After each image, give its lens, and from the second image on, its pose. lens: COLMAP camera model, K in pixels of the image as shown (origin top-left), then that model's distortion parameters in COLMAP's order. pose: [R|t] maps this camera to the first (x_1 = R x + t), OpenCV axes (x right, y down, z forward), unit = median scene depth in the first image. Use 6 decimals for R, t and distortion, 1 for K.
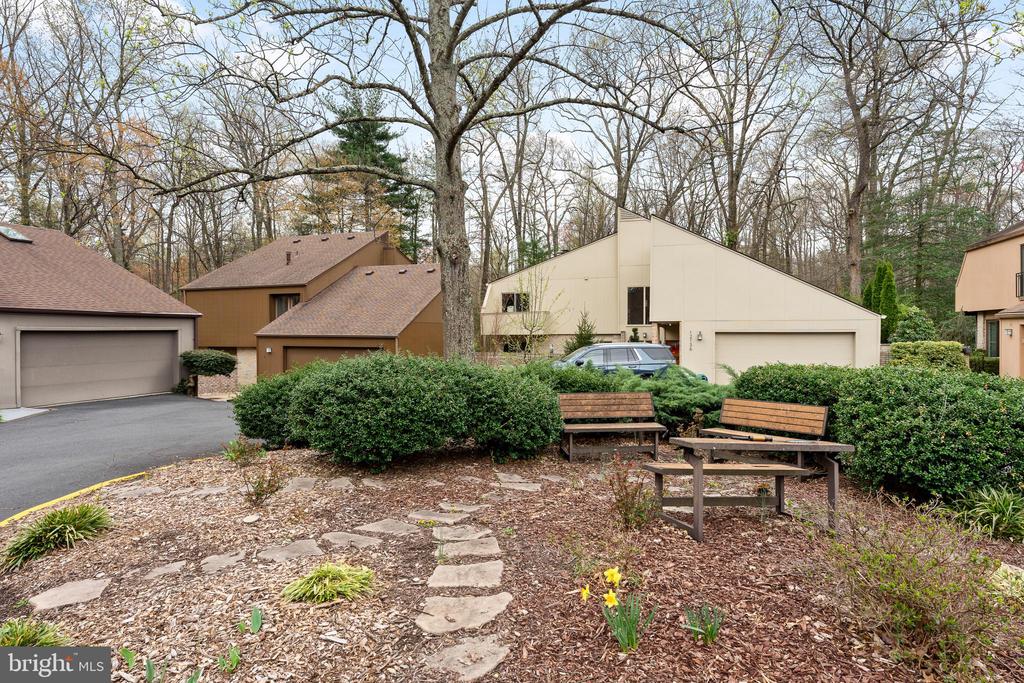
lens RADIAL K [[562.9, 0, 512.0], [0, 562.9, 341.5], [0, 0, 1]] dist [0.000481, 0.000040]
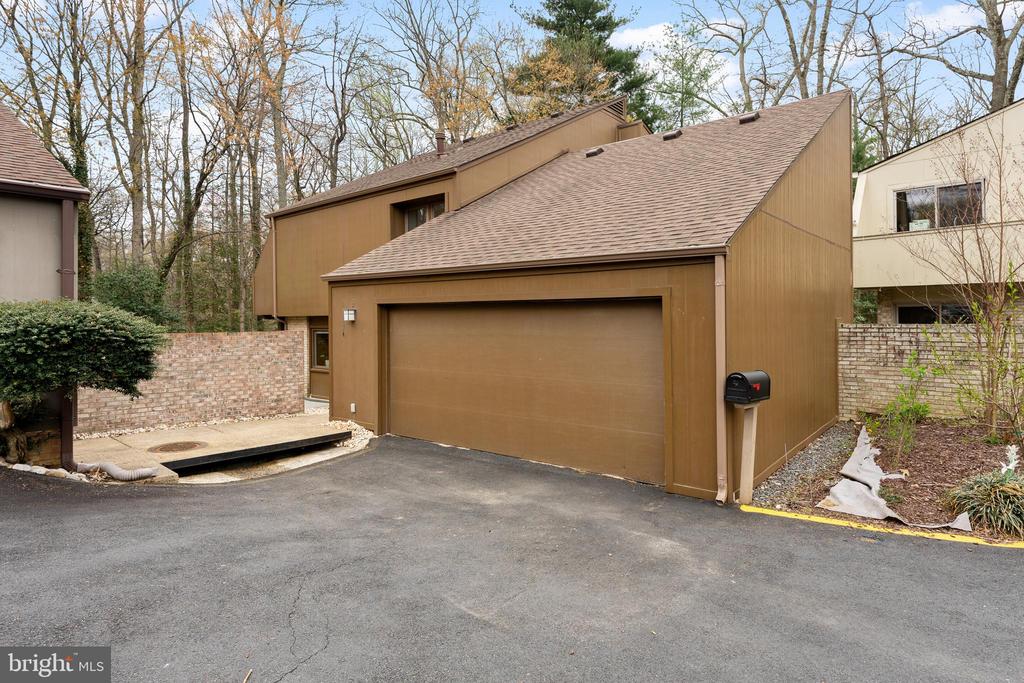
lens RADIAL K [[568.2, 0, 512.0], [0, 568.2, 341.5], [0, 0, 1]] dist [0.000092, -0.000001]
pose [[0.932608, 0.010054, -0.360752, -0.134750], [0.001159, 0.999523, 0.030854, 0.016019], [0.360890, -0.029193, 0.932151, 0.494932]]
